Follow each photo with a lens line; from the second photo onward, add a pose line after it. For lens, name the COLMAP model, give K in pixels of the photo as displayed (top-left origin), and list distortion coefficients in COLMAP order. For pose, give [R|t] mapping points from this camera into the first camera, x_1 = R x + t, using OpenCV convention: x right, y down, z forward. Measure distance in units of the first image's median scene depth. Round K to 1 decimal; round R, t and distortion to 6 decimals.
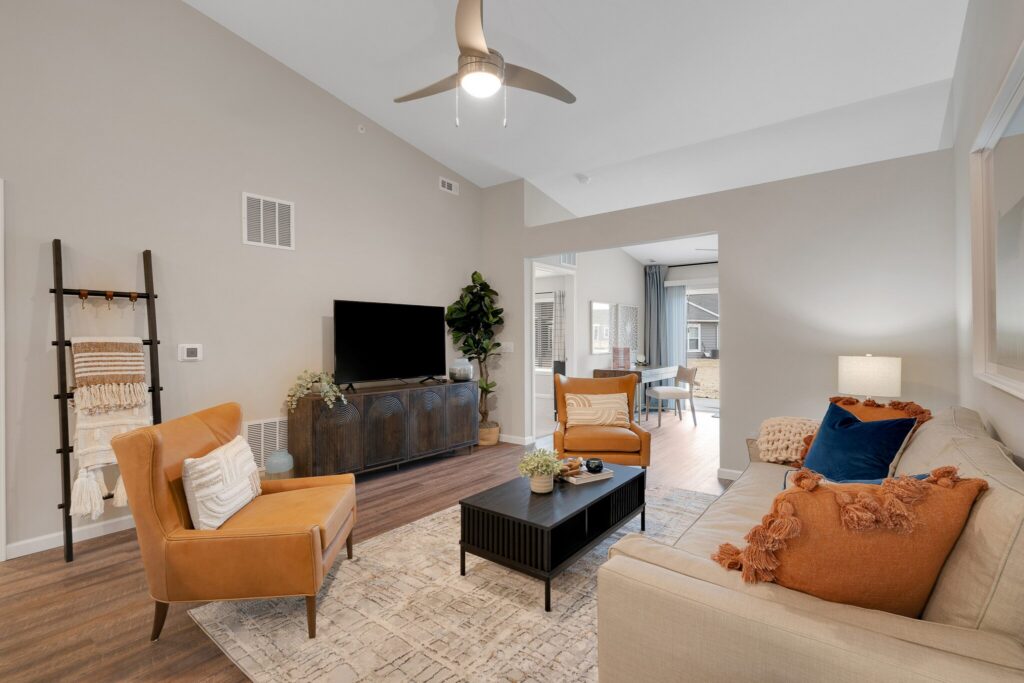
lens RADIAL K [[468.2, 0, 516.4], [0, 468.2, 339.3], [0, 0, 1]] dist [0.005463, 0.000505]
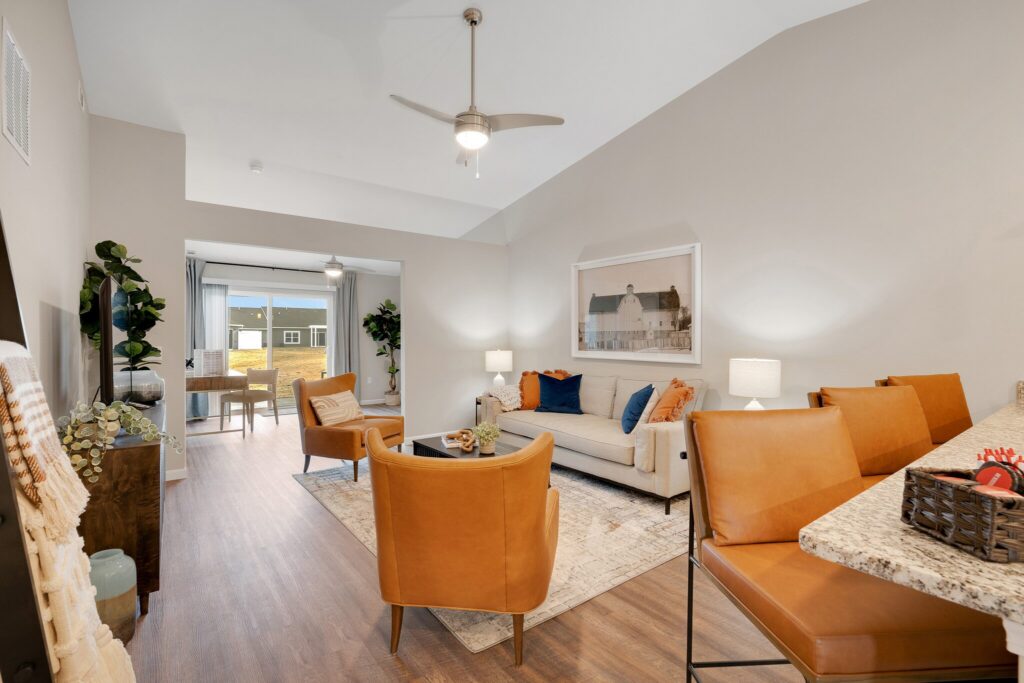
lens RADIAL K [[468.2, 0, 514.4], [0, 468.2, 342.0], [0, 0, 1]] dist [0.005463, 0.000505]
pose [[0.240287, -0.003544, 0.970695, -1.035619], [0.002064, 0.999993, 0.003140, -0.005609], [-0.970700, 0.001249, 0.240292, 0.483112]]
